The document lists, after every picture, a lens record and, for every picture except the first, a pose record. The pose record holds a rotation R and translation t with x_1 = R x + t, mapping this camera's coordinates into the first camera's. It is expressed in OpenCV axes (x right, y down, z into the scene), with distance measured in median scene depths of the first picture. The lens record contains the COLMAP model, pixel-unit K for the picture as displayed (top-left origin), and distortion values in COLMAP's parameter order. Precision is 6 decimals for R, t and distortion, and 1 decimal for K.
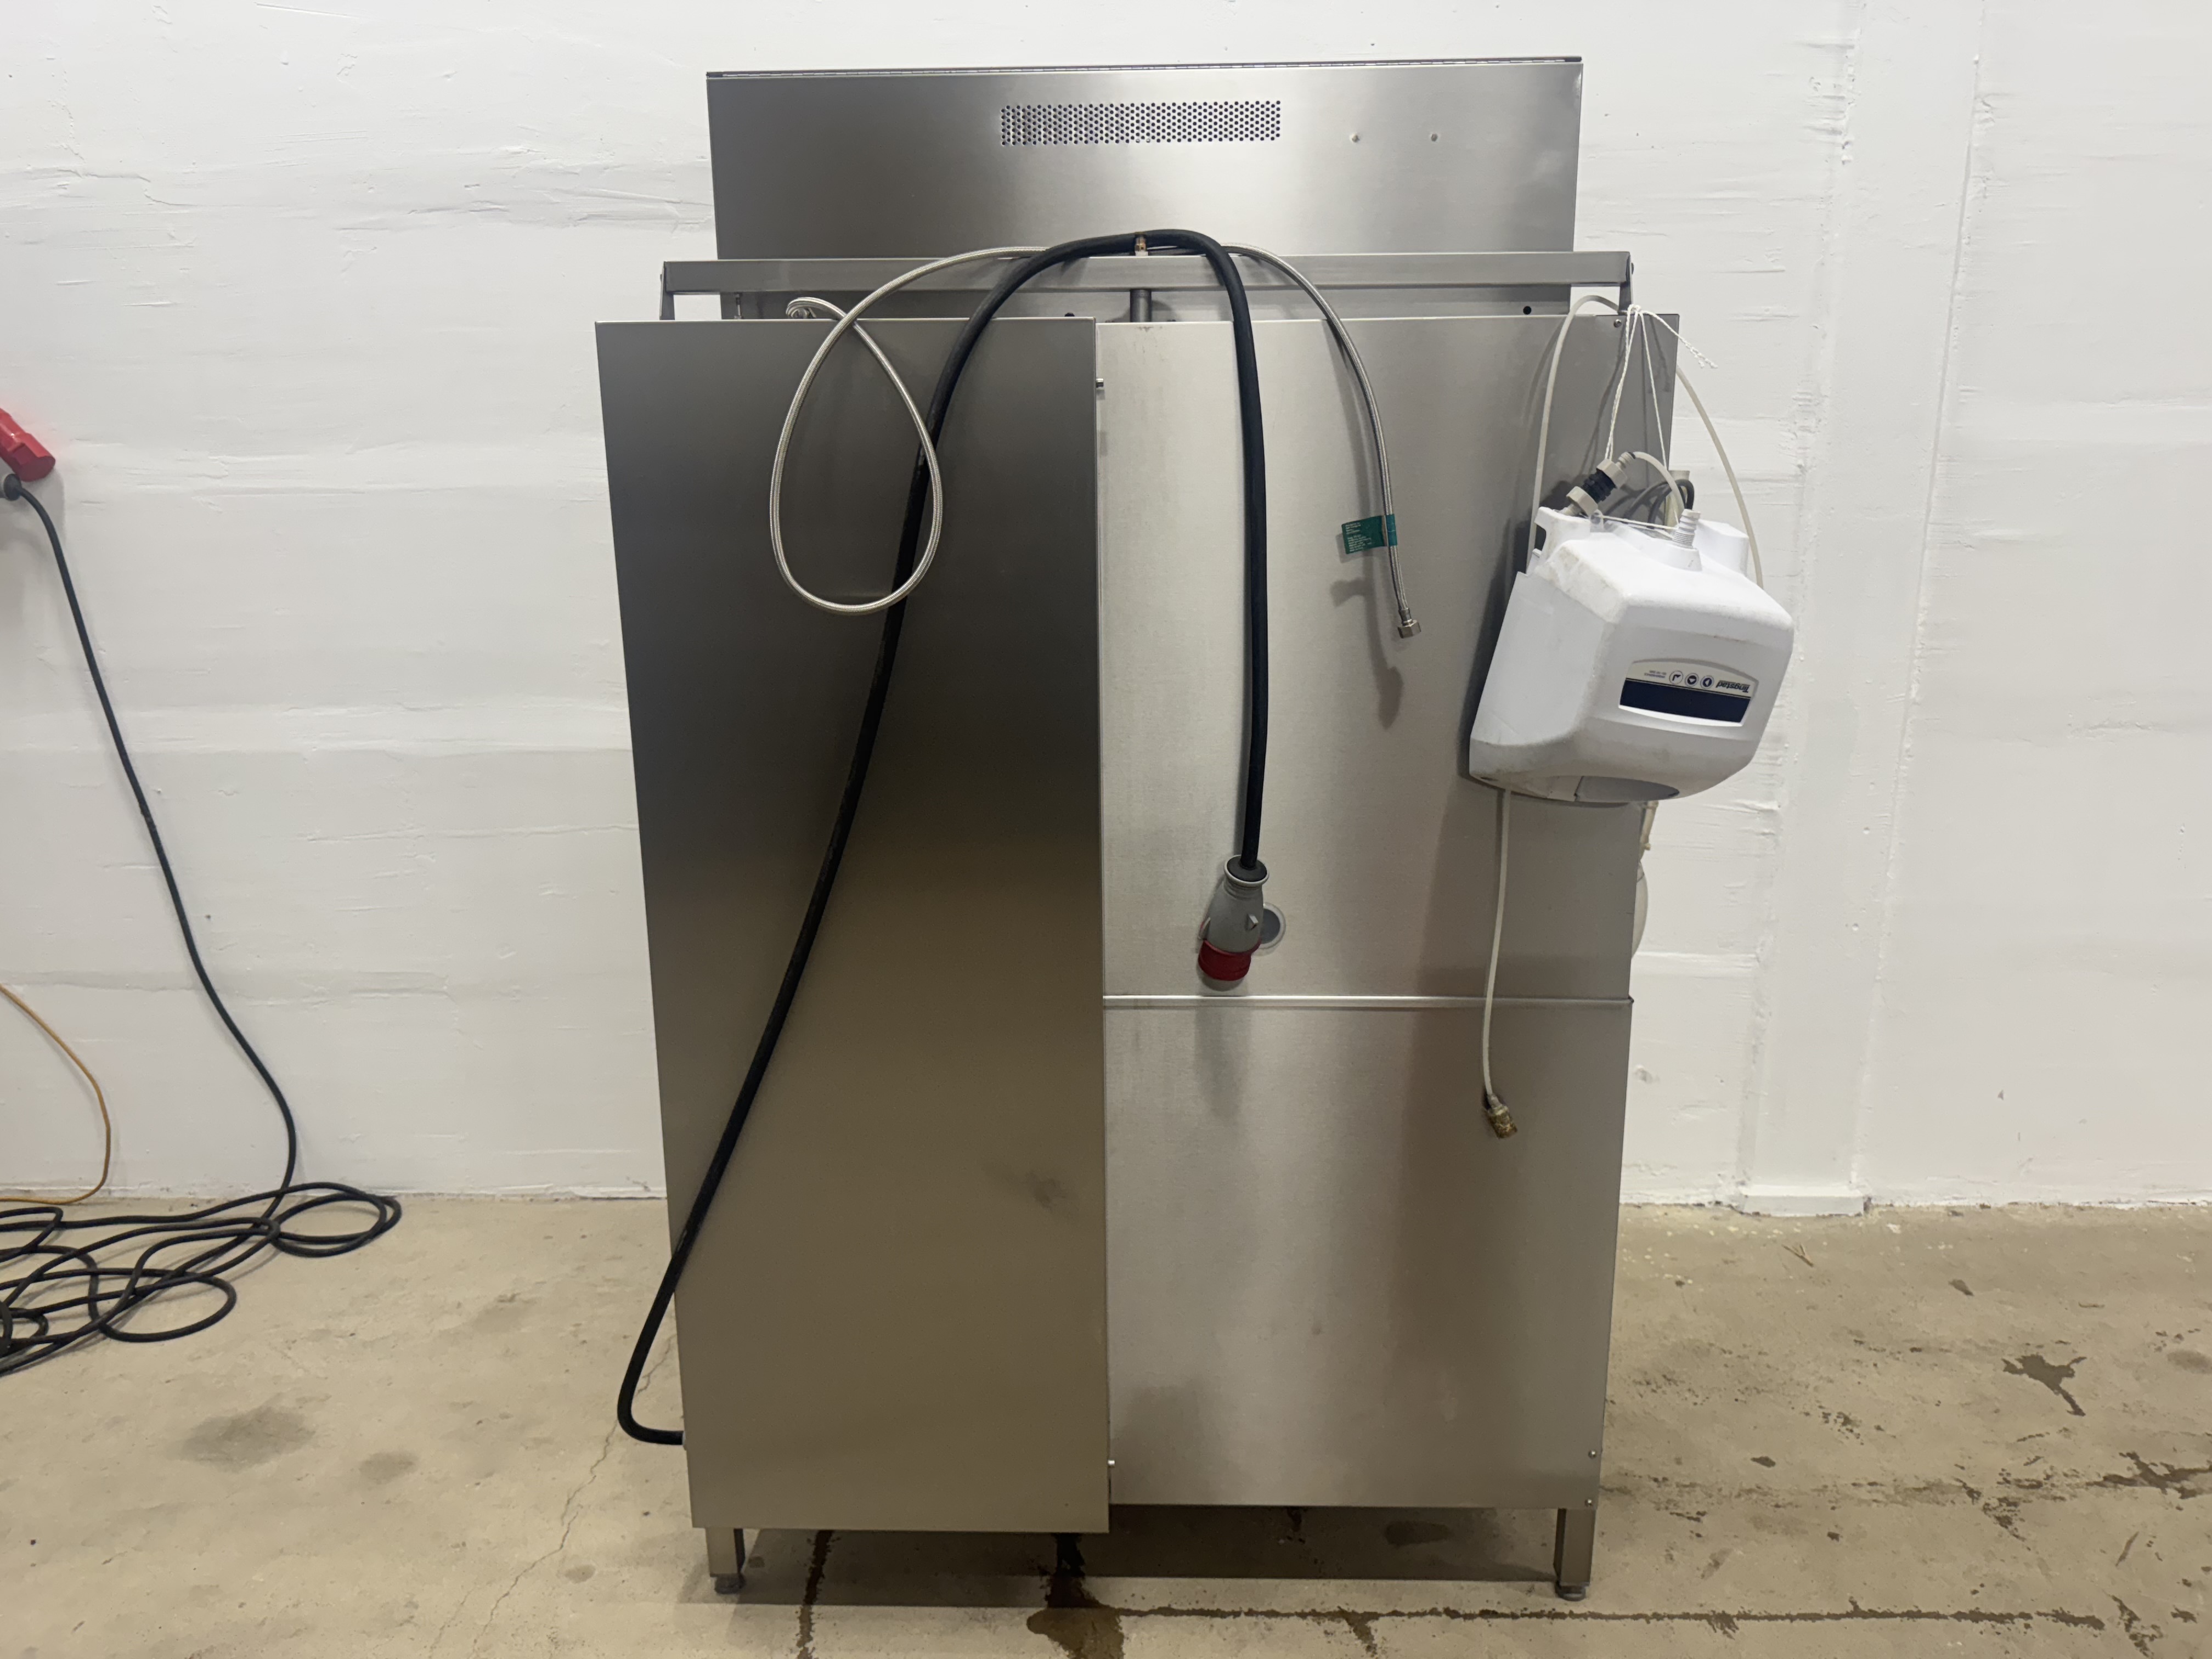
lens RADIAL K [[1548.0, 0, 1100.4], [0, 1548.0, 829.6], [0, 0, 1]] dist [0.011130, -0.011464]
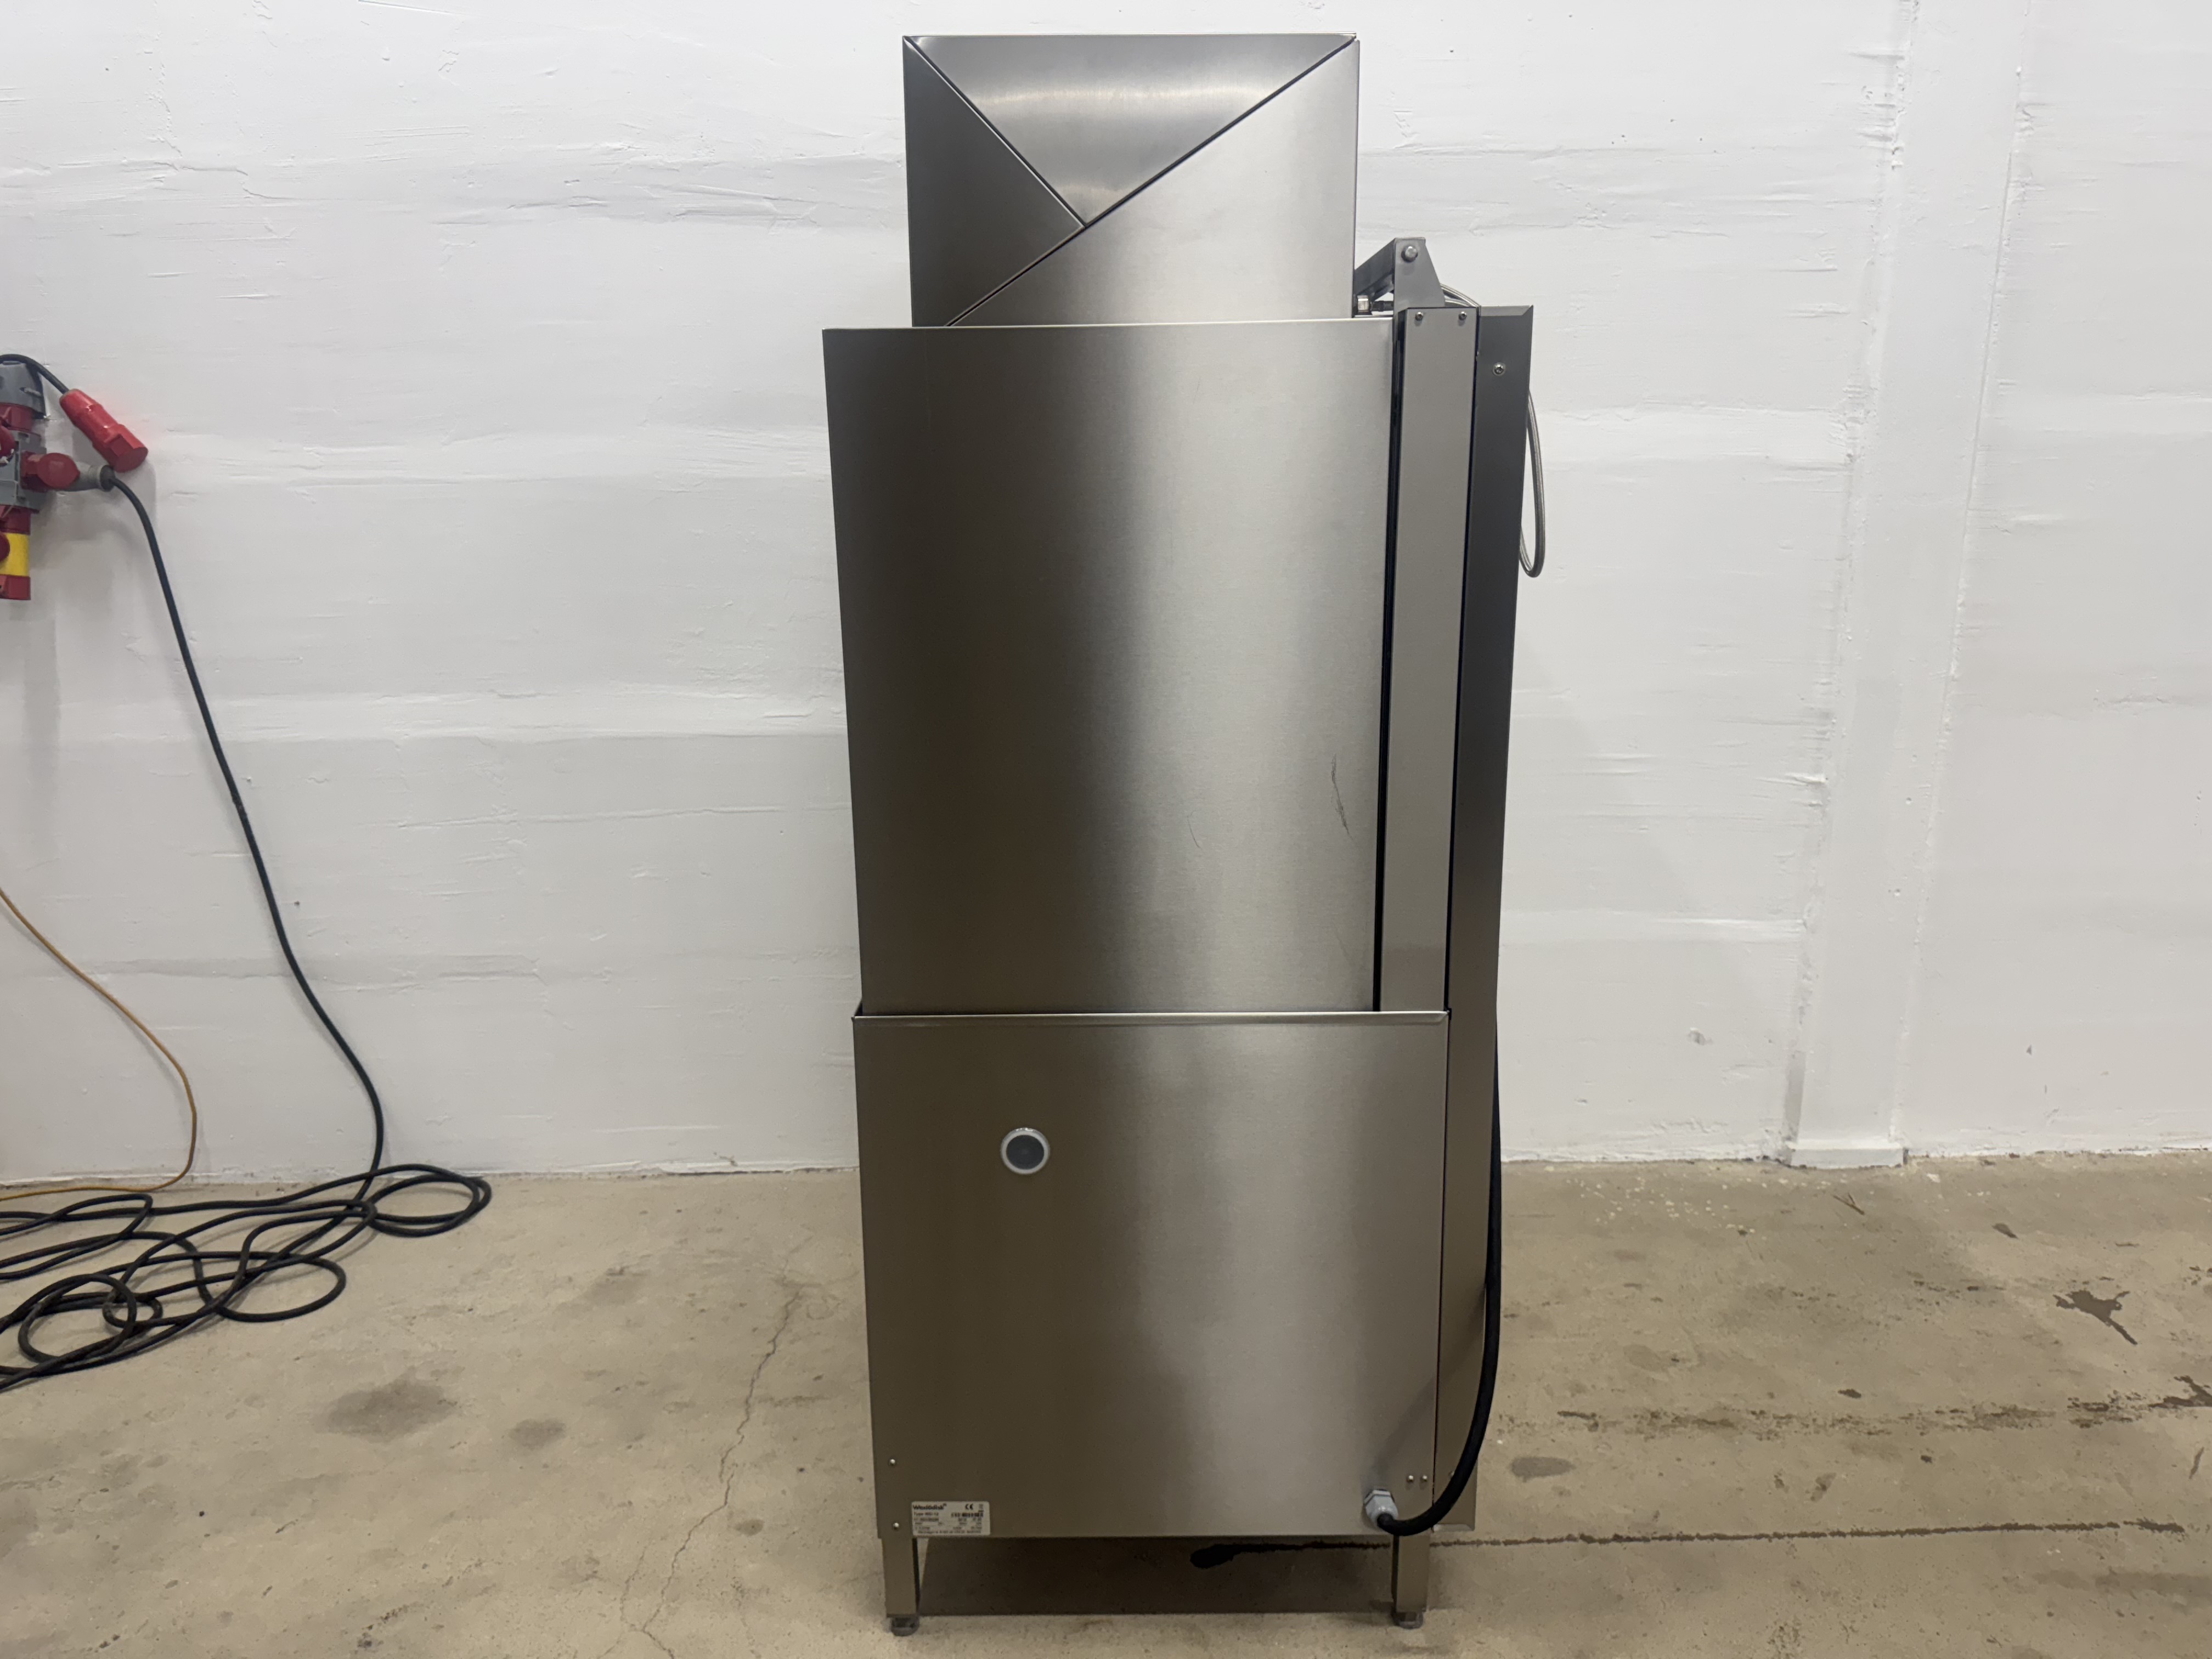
lens RADIAL K [[1548.0, 0, 1101.4], [0, 1548.0, 820.5], [0, 0, 1]] dist [0.011130, -0.011464]
pose [[0.999113, -0.010783, 0.040698, -0.102768], [0.010576, 0.999930, 0.005294, 0.002695], [-0.040753, -0.004859, 0.999157, -0.033081]]
